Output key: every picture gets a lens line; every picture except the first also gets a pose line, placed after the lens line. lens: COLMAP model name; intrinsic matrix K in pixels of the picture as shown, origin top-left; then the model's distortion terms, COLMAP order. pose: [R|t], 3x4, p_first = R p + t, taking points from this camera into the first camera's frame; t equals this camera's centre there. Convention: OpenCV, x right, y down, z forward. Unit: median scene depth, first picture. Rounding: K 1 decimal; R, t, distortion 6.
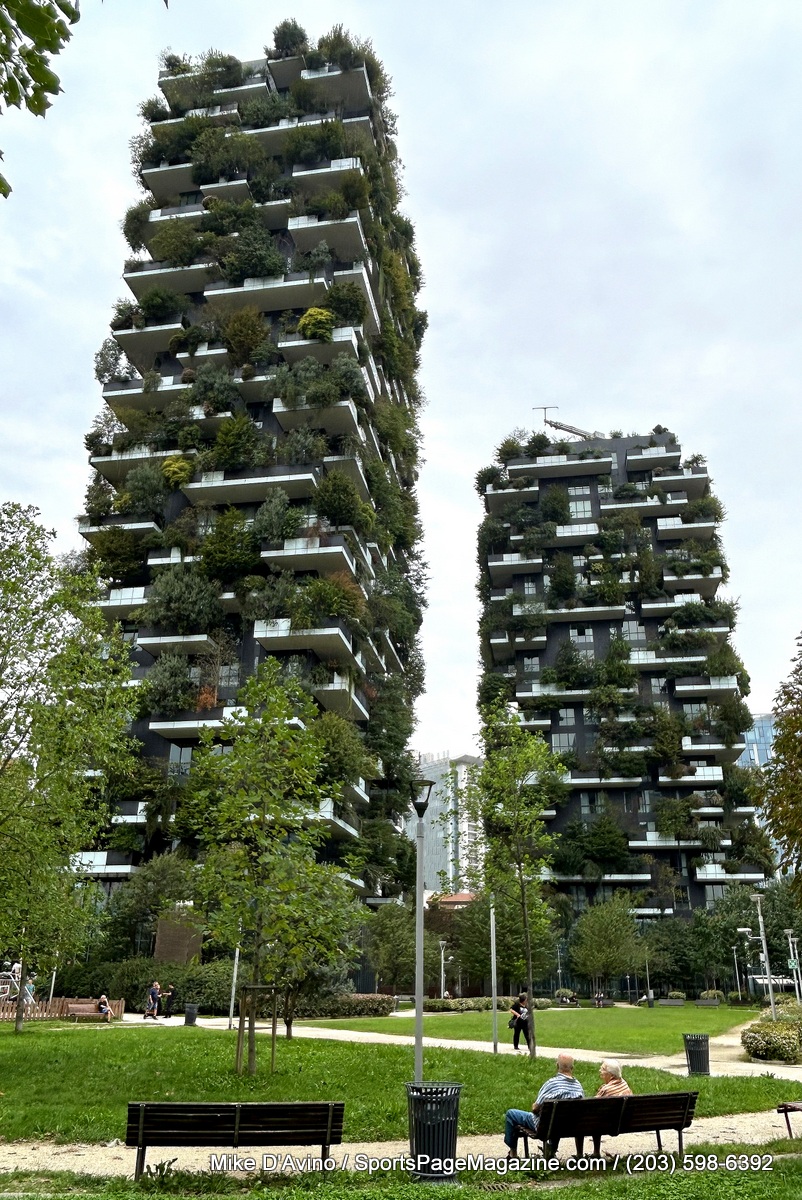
lens RADIAL K [[880.5, 0, 403.0], [0, 880.5, 606.9], [0, 0, 1]] dist [-0.011780, -0.006360]
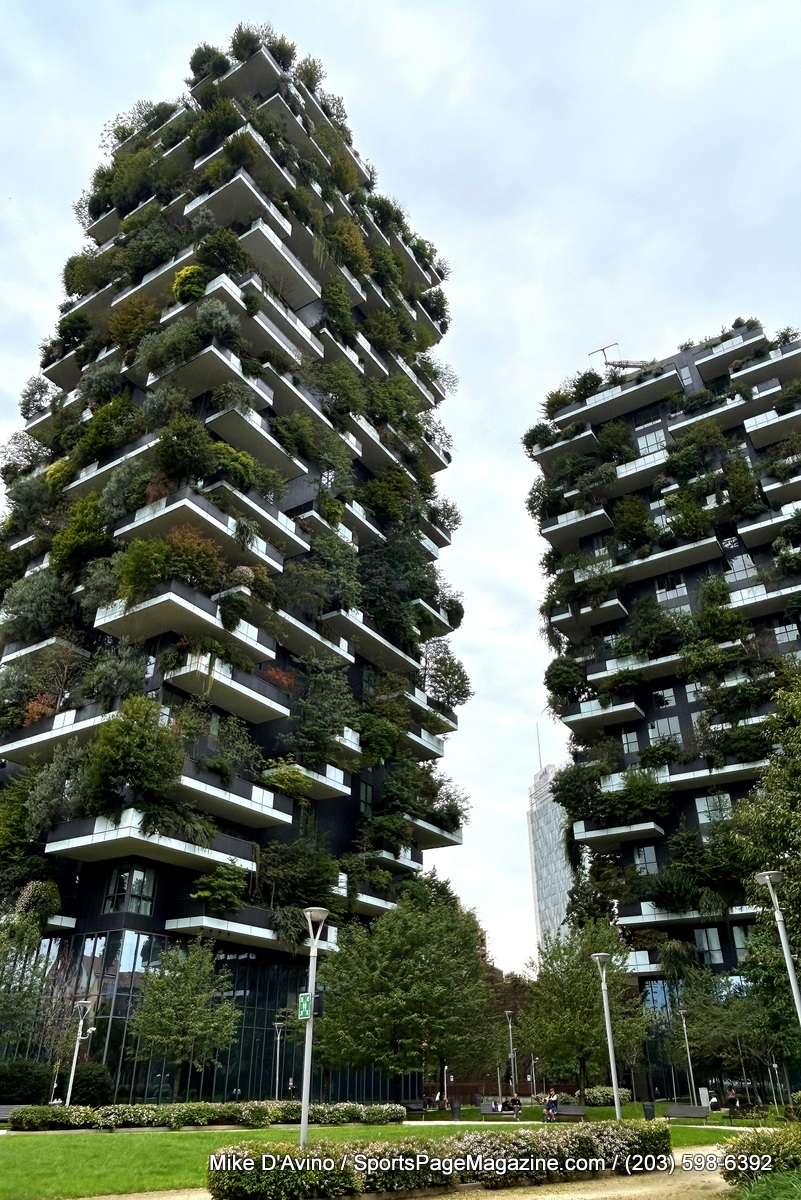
lens RADIAL K [[804.4, 0, 402.8], [0, 804.4, 590.5], [0, 0, 1]] dist [-0.012918, 0.000832]
pose [[0.910795, -0.214359, -0.352849, 0.240595], [0.161830, 0.971618, -0.172540, 0.117600], [0.379819, 0.100047, 0.919635, 0.273191]]
